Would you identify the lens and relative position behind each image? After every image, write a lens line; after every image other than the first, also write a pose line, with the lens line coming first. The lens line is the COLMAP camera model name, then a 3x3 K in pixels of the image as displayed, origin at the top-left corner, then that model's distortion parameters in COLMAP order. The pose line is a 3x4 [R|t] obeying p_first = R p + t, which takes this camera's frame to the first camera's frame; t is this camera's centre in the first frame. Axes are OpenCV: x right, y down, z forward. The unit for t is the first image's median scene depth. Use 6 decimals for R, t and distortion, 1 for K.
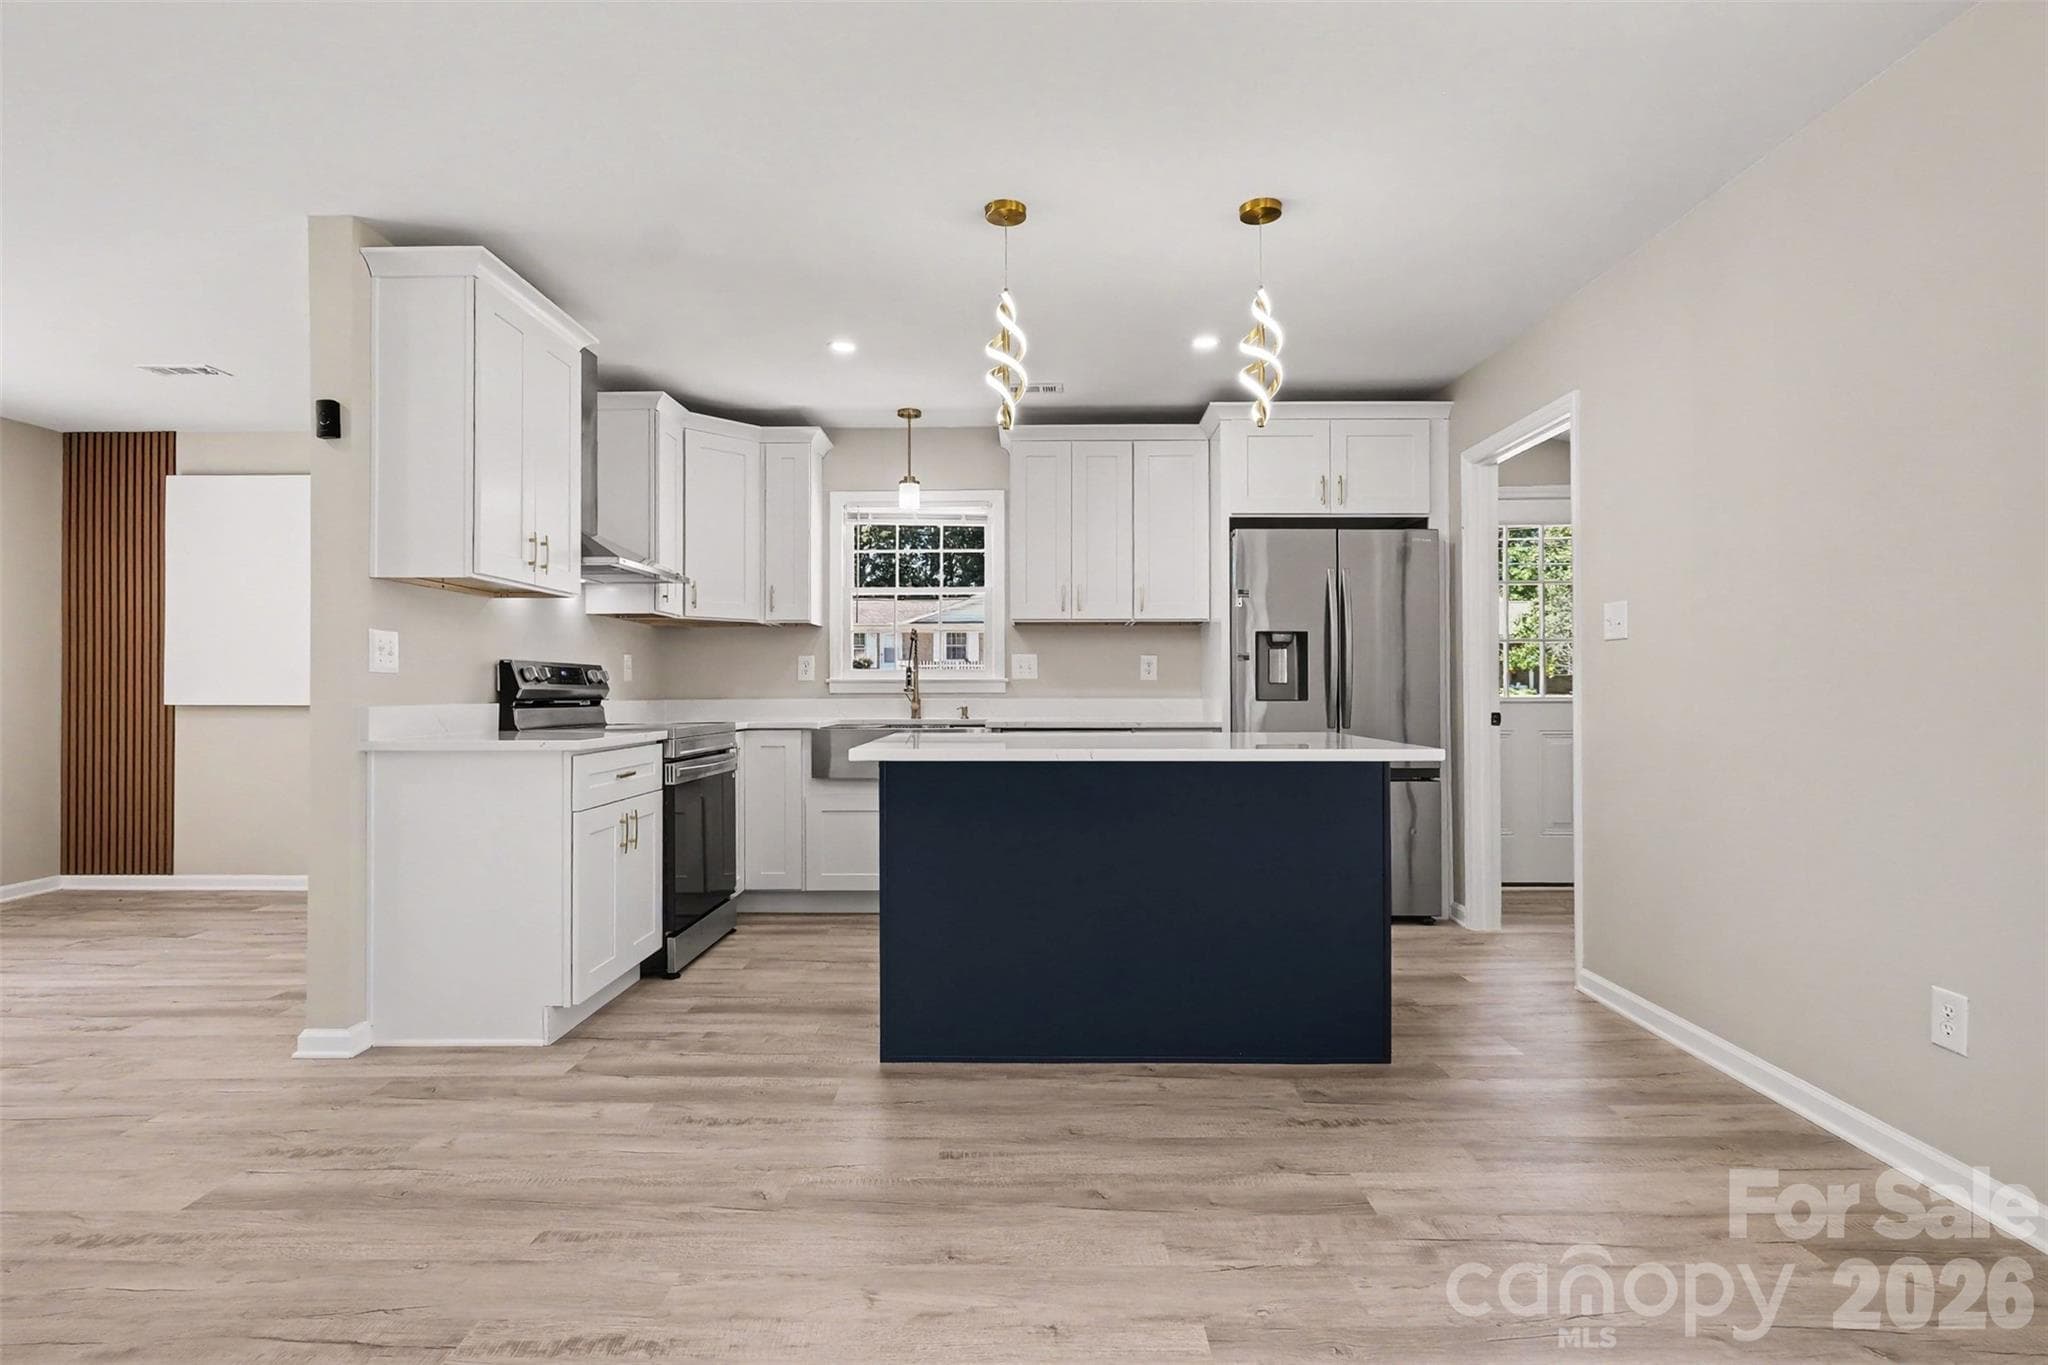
lens RADIAL K [[994.9, 0, 1024.0], [0, 994.9, 682.5], [0, 0, 1]] dist [-0.003556, -0.000487]
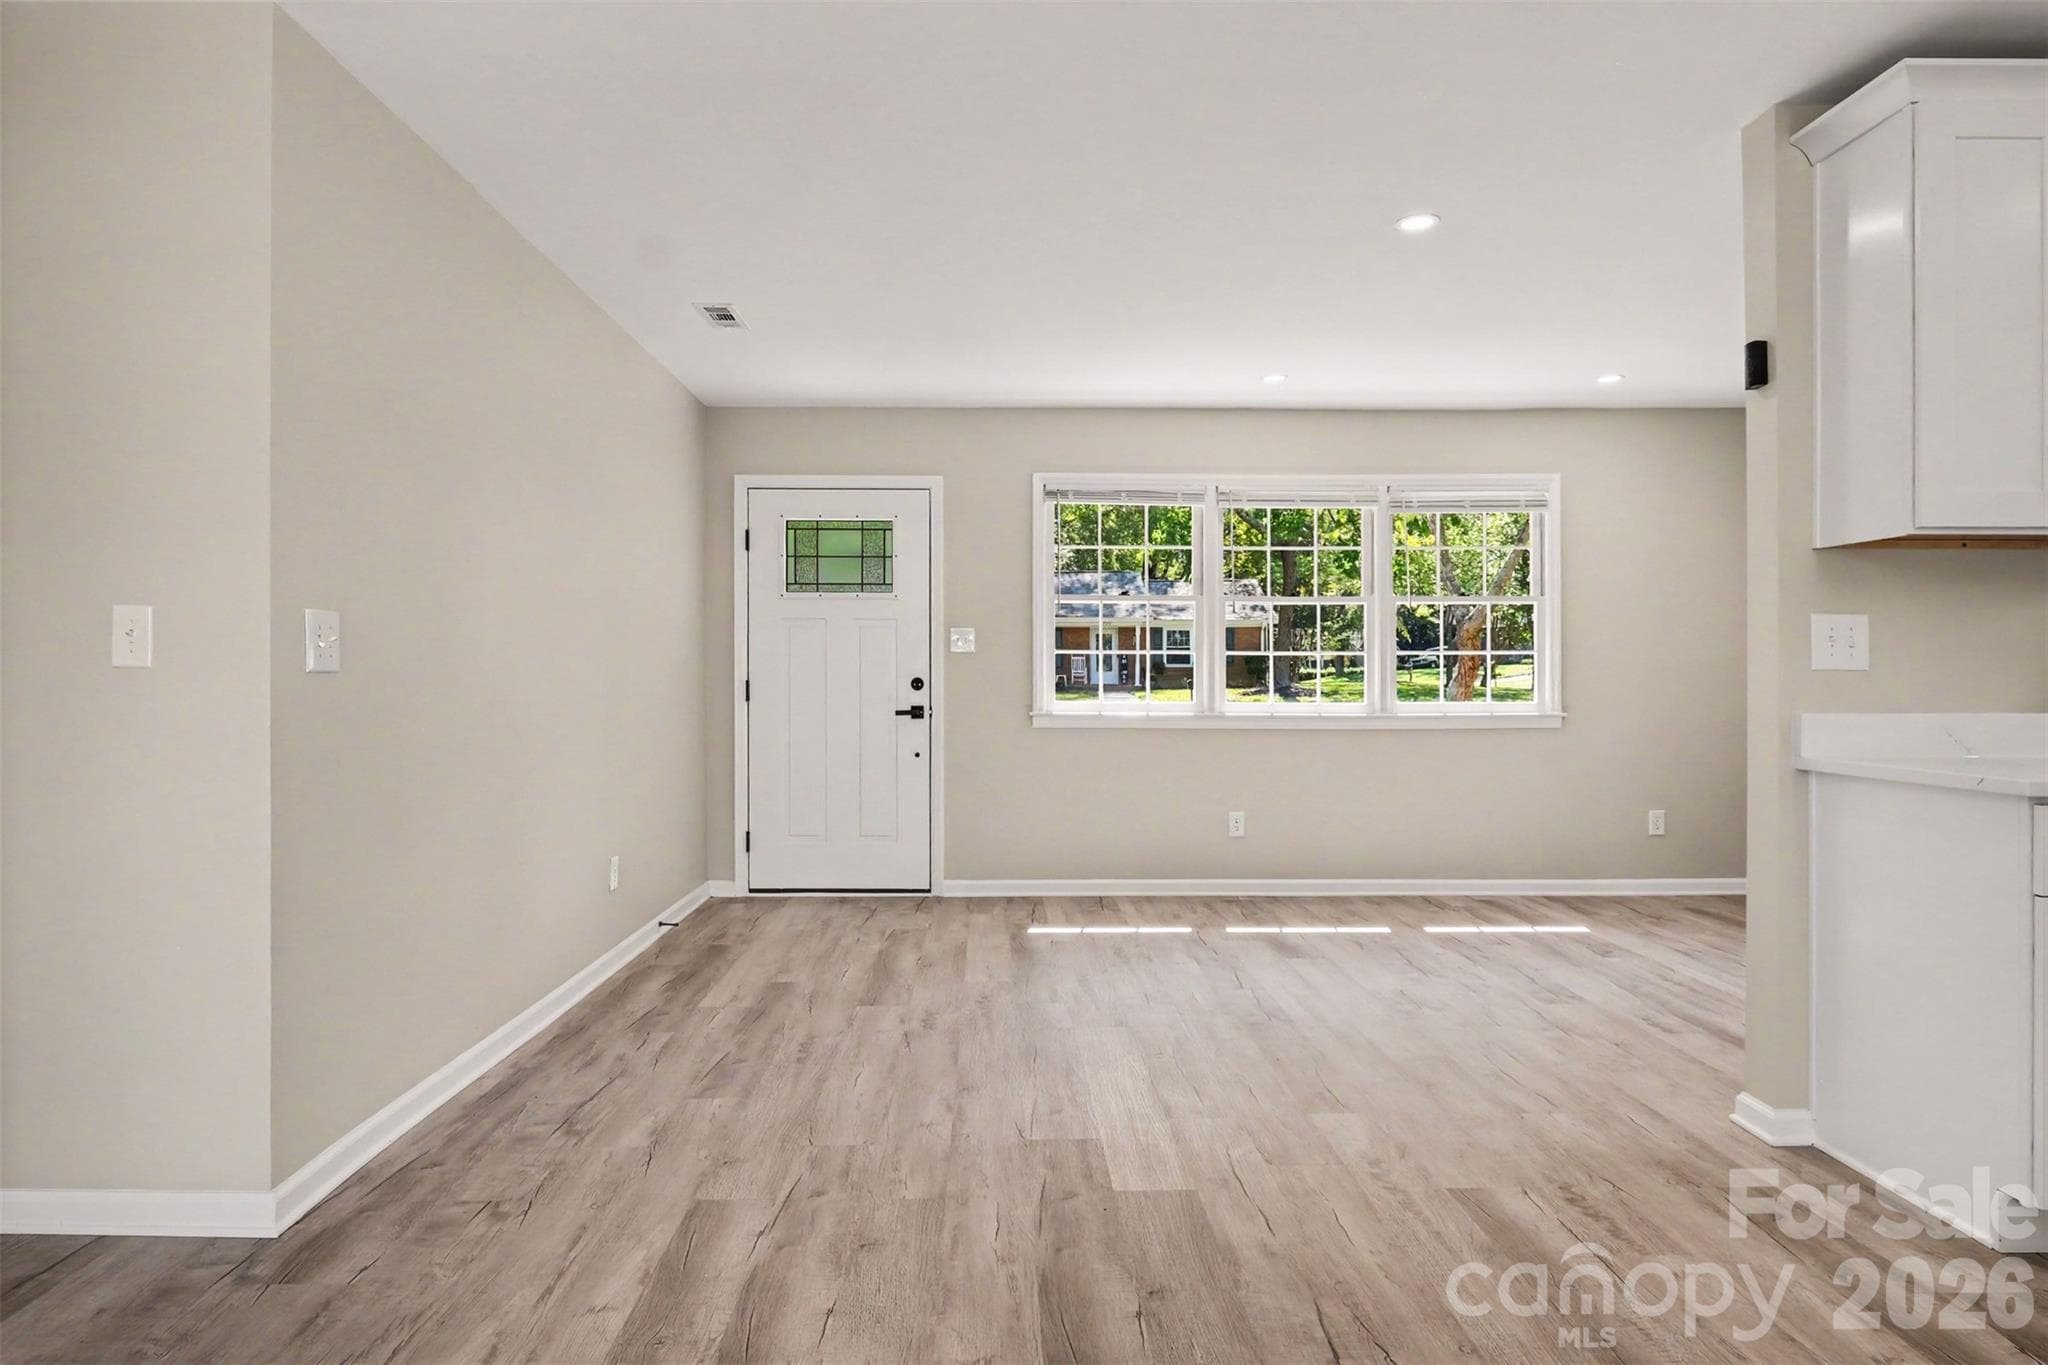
lens RADIAL K [[1205.6, 0, 1018.2], [0, 1205.6, 684.9], [0, 0, 1]] dist [0.001359, 0.000134]
pose [[0.021848, 0.013383, -0.999672, 0.185384], [0.006510, 0.999887, 0.013528, -0.010485], [0.999740, -0.006804, 0.021758, 0.233158]]
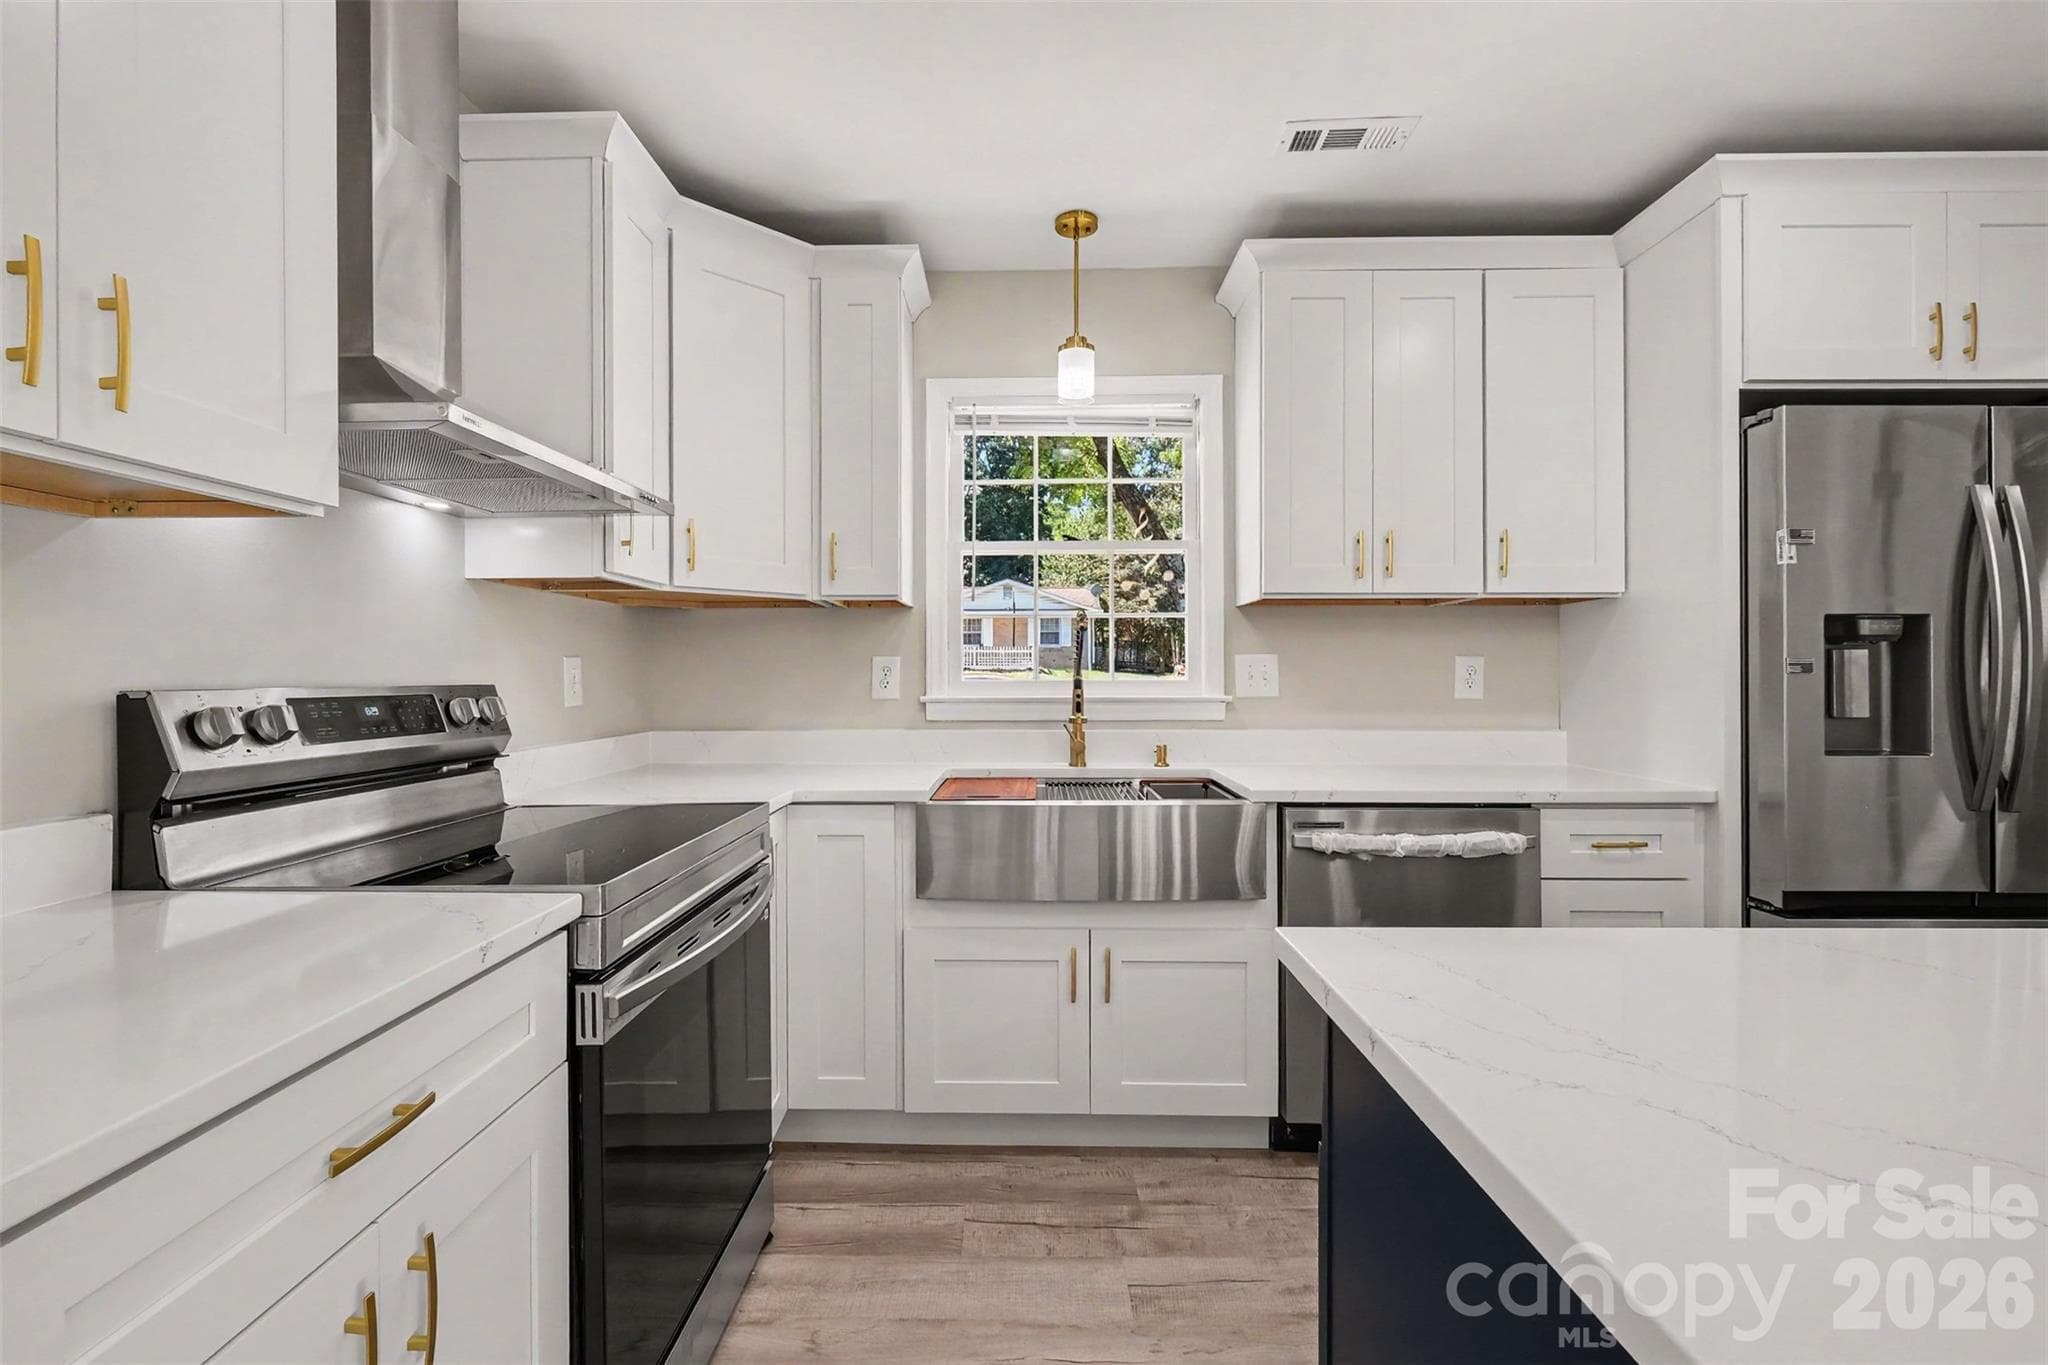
lens RADIAL K [[907.3, 0, 1017.7], [0, 907.3, 672.0], [0, 0, 1]] dist [-0.001790, -0.000240]
pose [[0.999973, 0.000688, -0.007364, -0.159718], [-0.000628, 0.999967, 0.008153, -0.025848], [0.007369, -0.008148, 0.999940, 0.538052]]
